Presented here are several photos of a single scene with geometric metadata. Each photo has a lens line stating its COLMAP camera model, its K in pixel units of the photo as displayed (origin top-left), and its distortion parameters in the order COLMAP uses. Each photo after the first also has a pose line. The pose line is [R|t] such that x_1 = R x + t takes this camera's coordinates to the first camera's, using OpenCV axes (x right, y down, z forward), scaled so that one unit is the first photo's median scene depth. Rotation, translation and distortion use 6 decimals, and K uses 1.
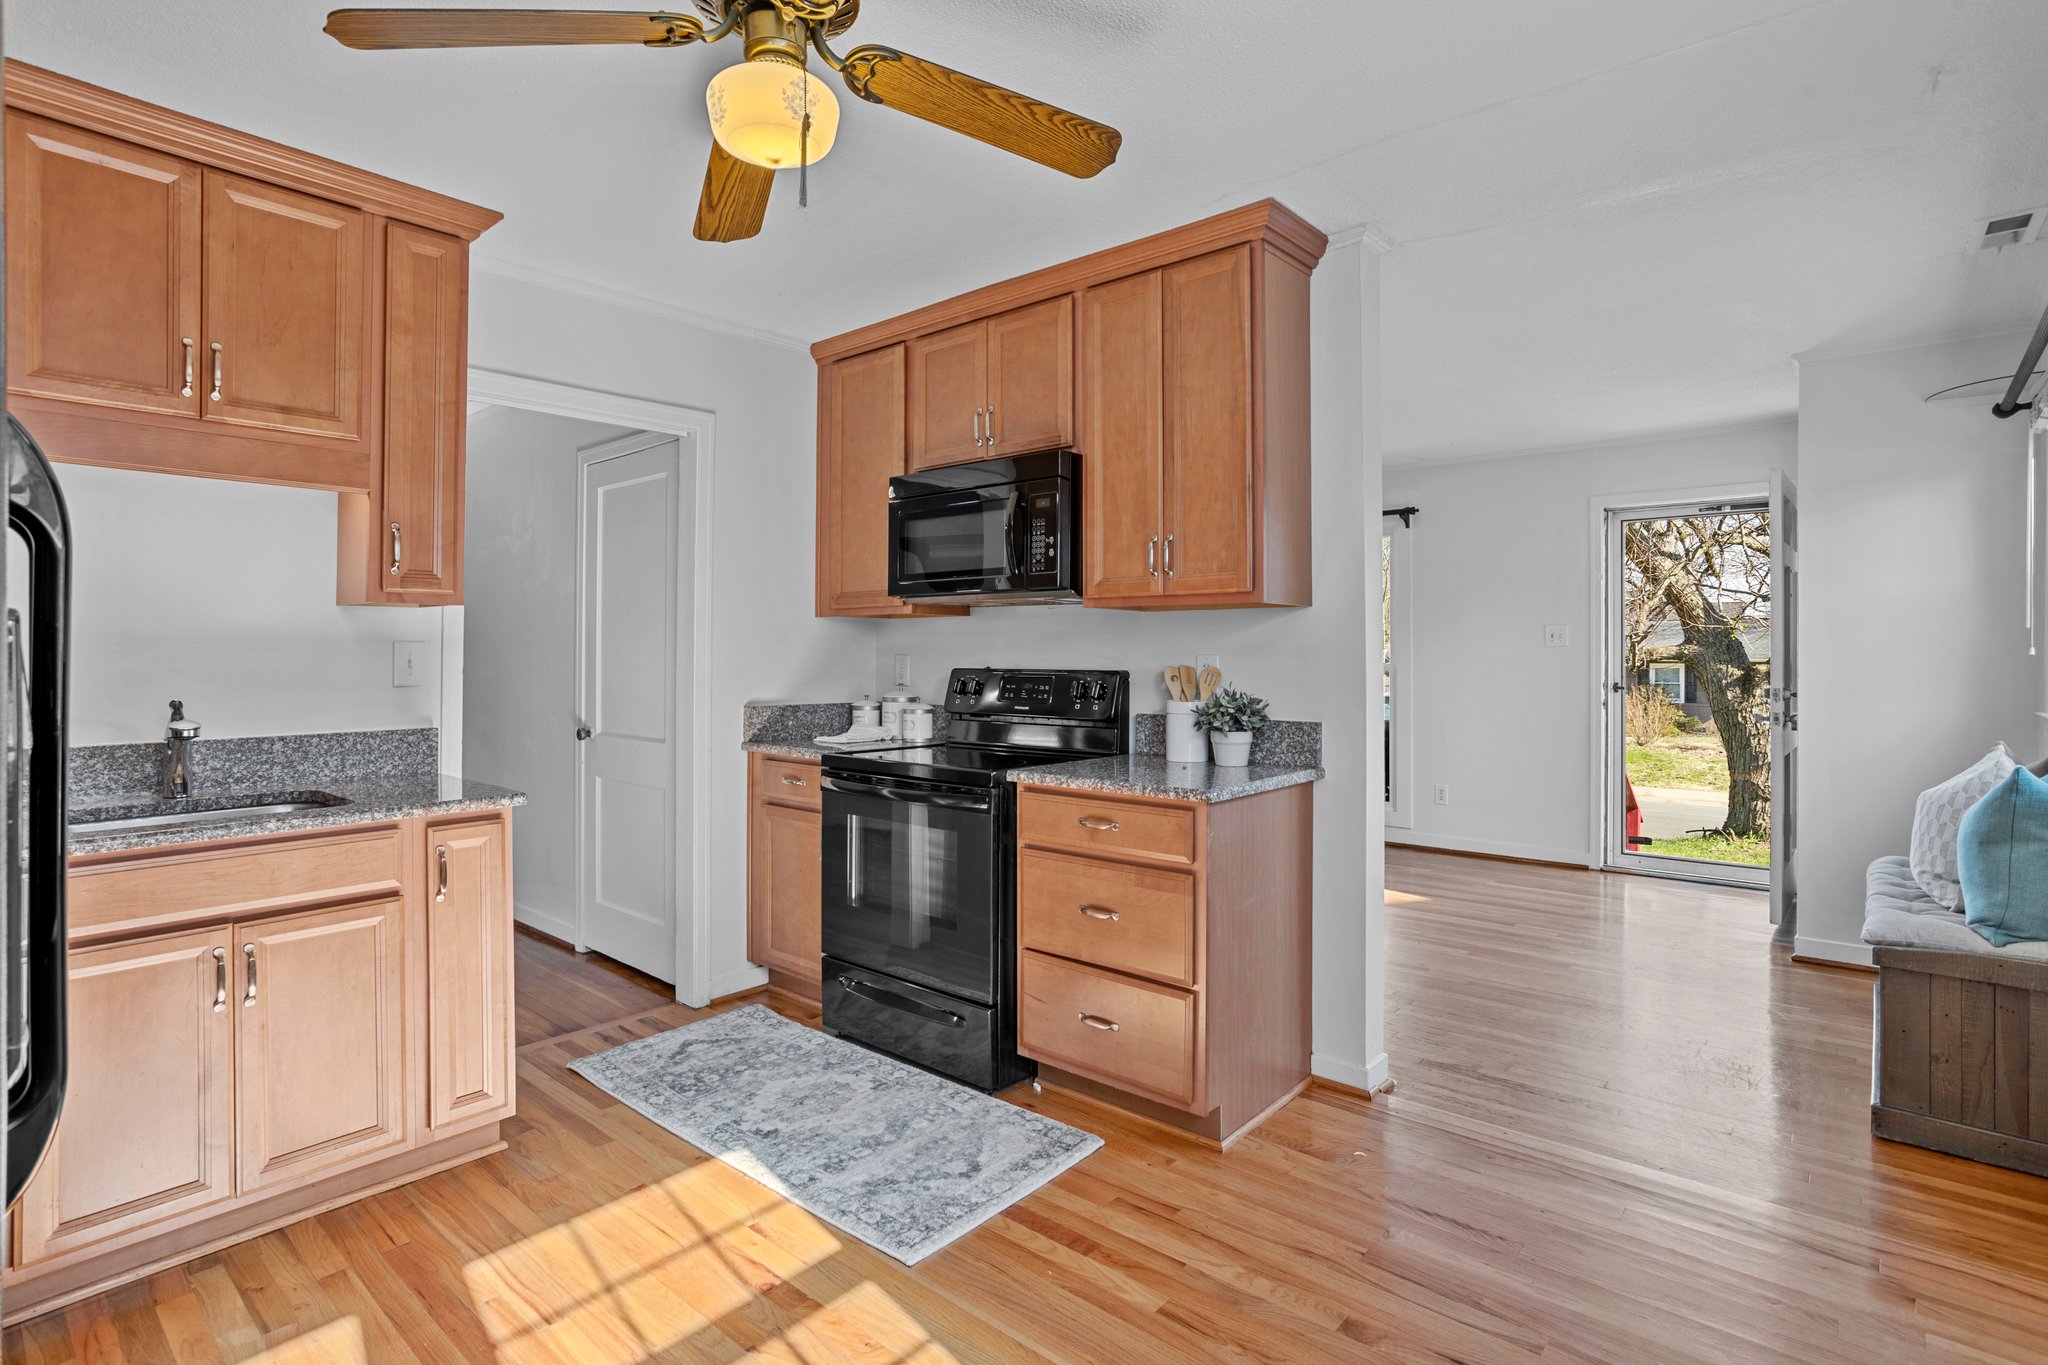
lens RADIAL K [[1002.6, 0, 1024.0], [0, 1002.6, 682.5], [0, 0, 1]] dist [-0.038640, -0.000013]
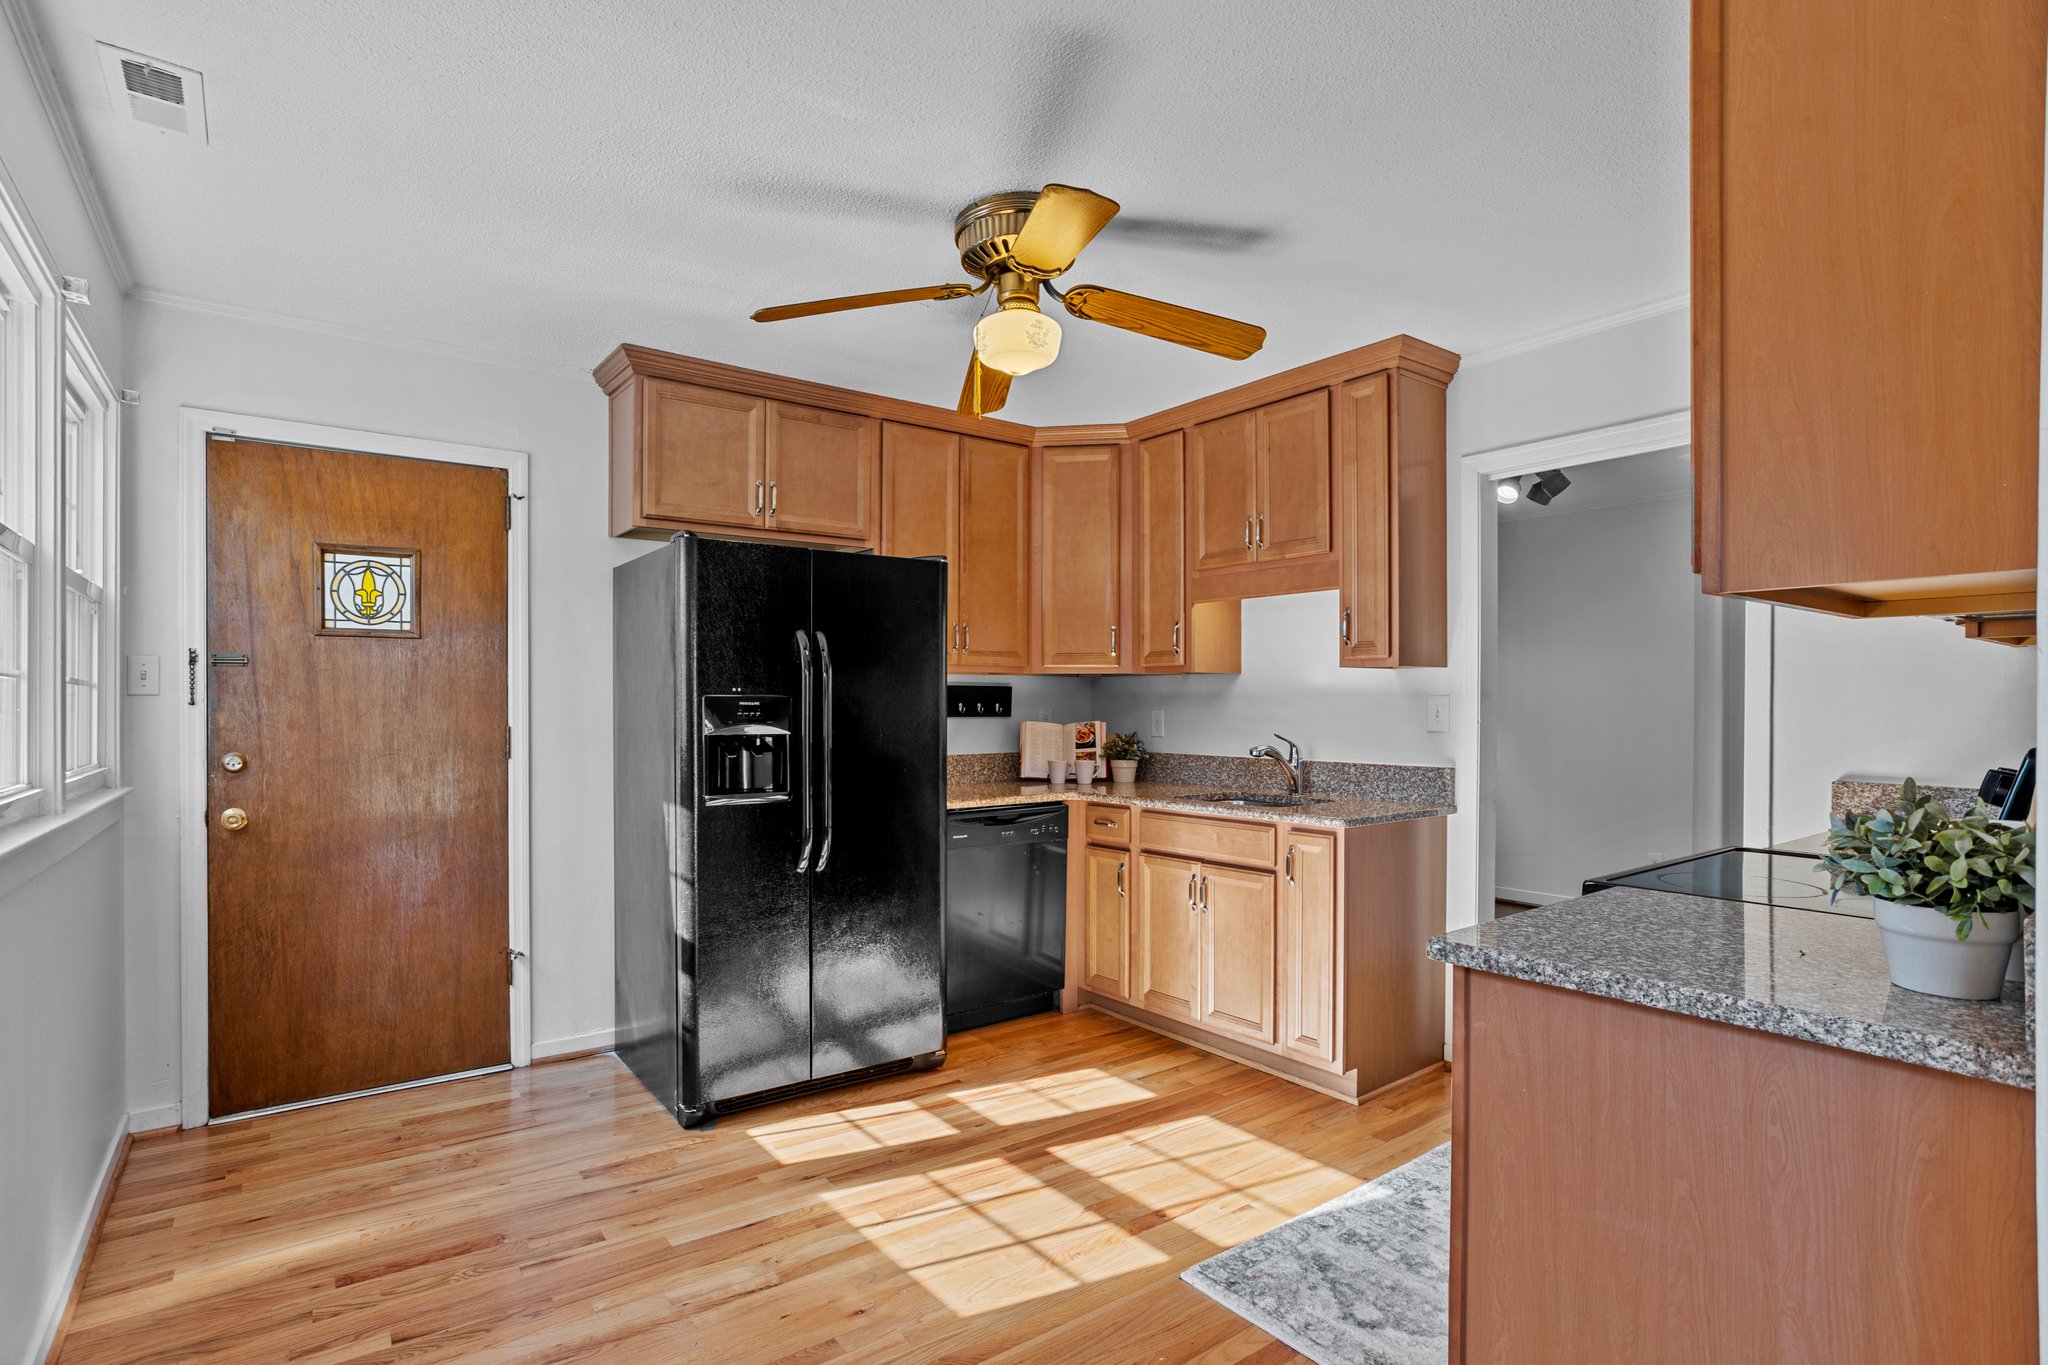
lens RADIAL K [[996.4, 0, 1017.5], [0, 996.4, 755.3], [0, 0, 1]] dist [0.000390, 0.000054]
pose [[-0.225190, 0.050648, -0.972998, 0.872707], [-0.023278, 0.998083, 0.057341, -0.032976], [0.974037, 0.035562, -0.223580, 0.955995]]
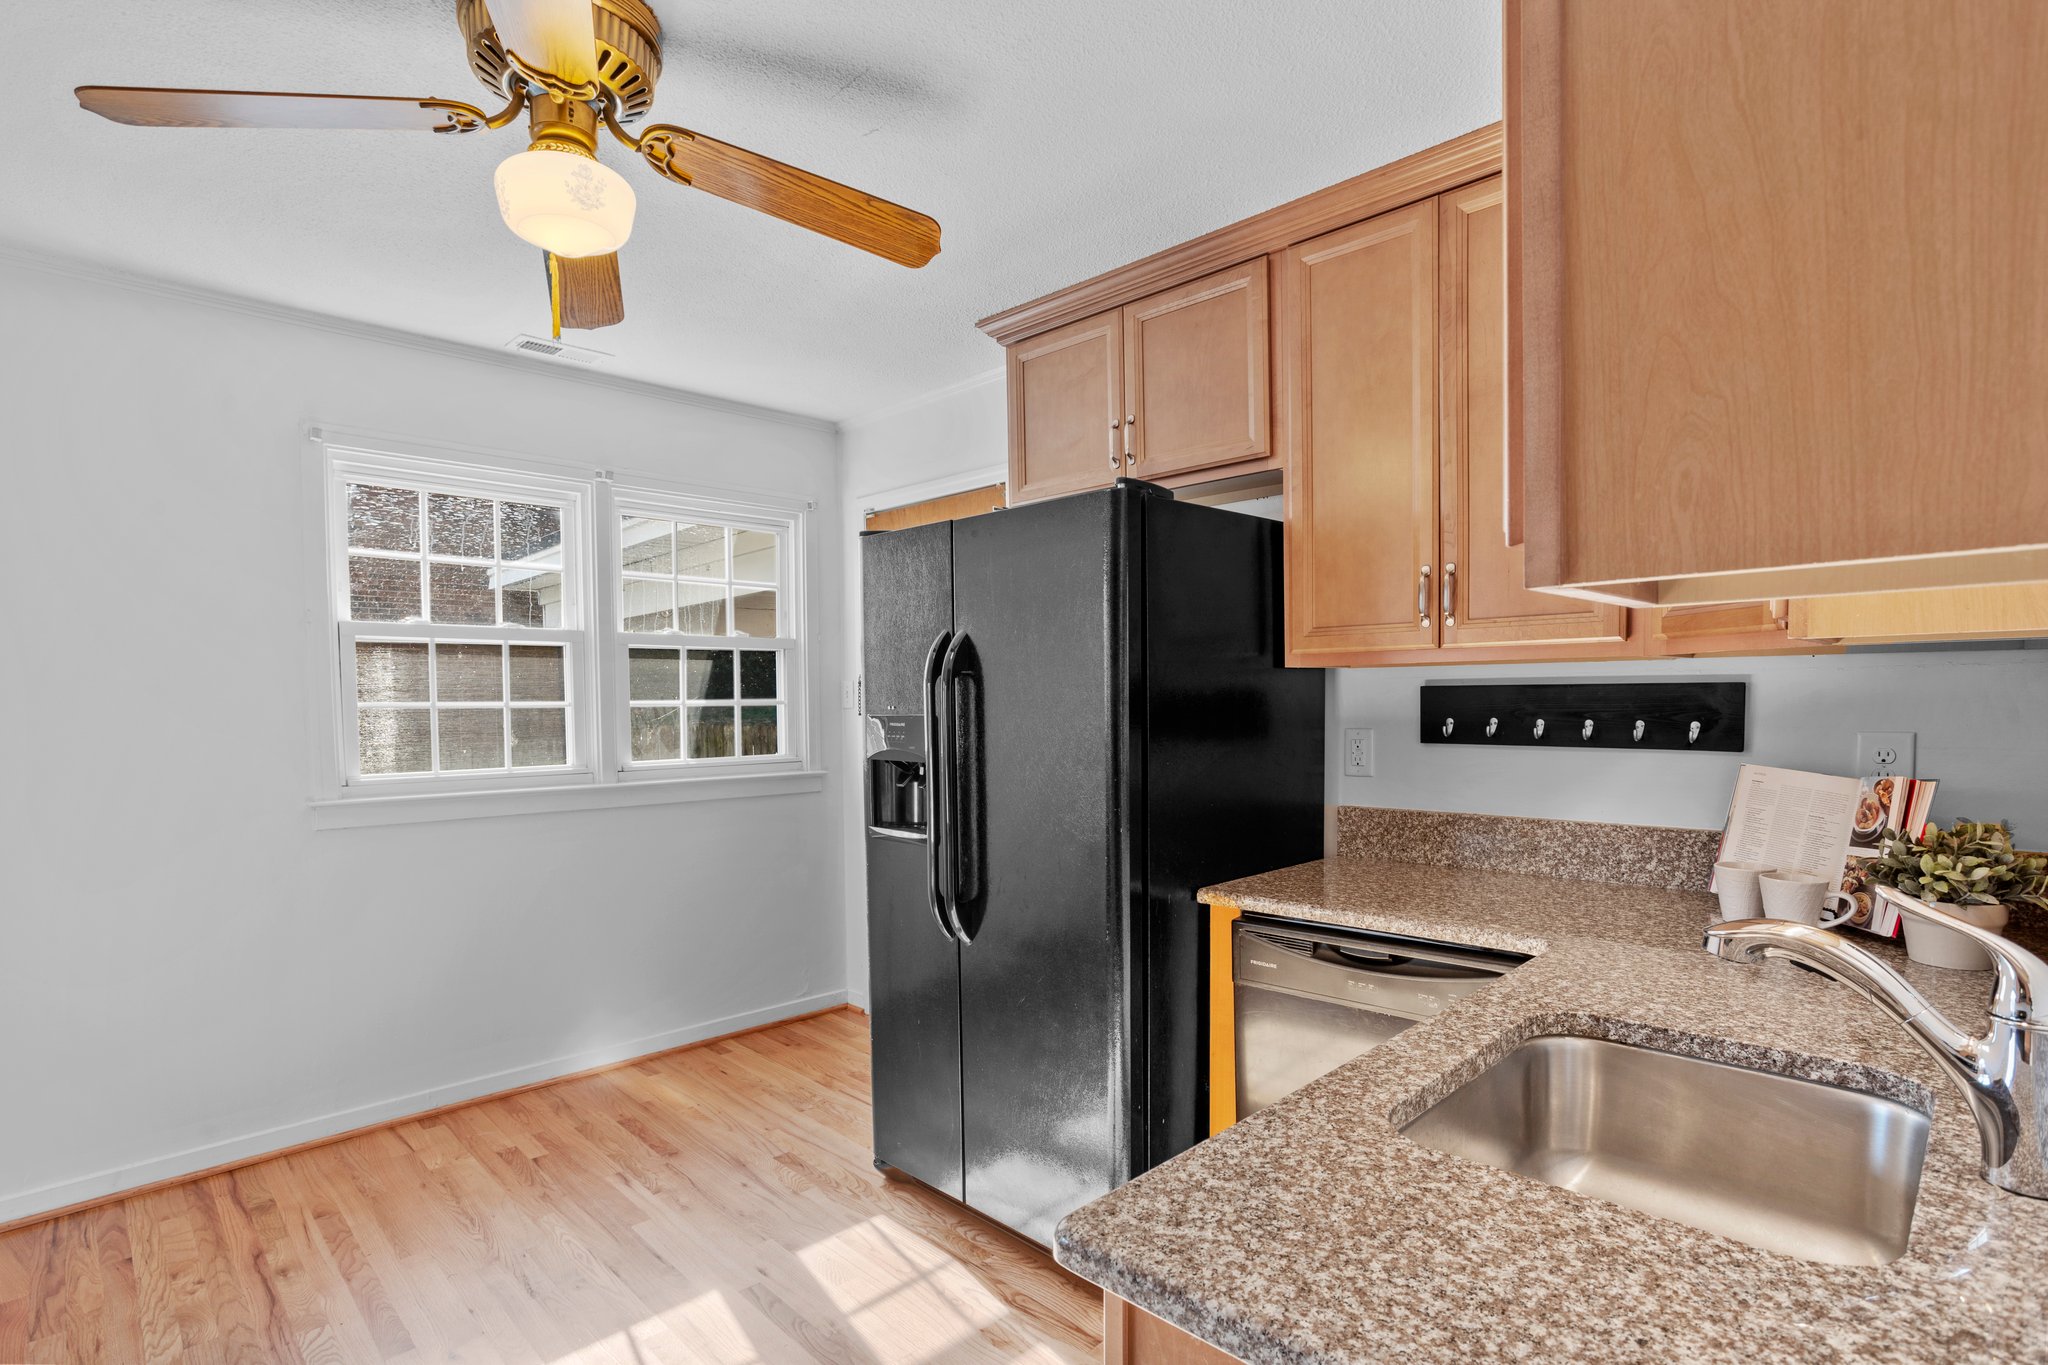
lens RADIAL K [[1006.9, 0, 990.0], [0, 1006.9, 750.5], [0, 0, 1]] dist [-0.024144, 0.019443]
pose [[-0.995546, 0.008313, 0.093909, -0.564047], [0.015355, 0.997102, 0.074508, -0.074820], [-0.093018, 0.075618, -0.992789, 1.448213]]
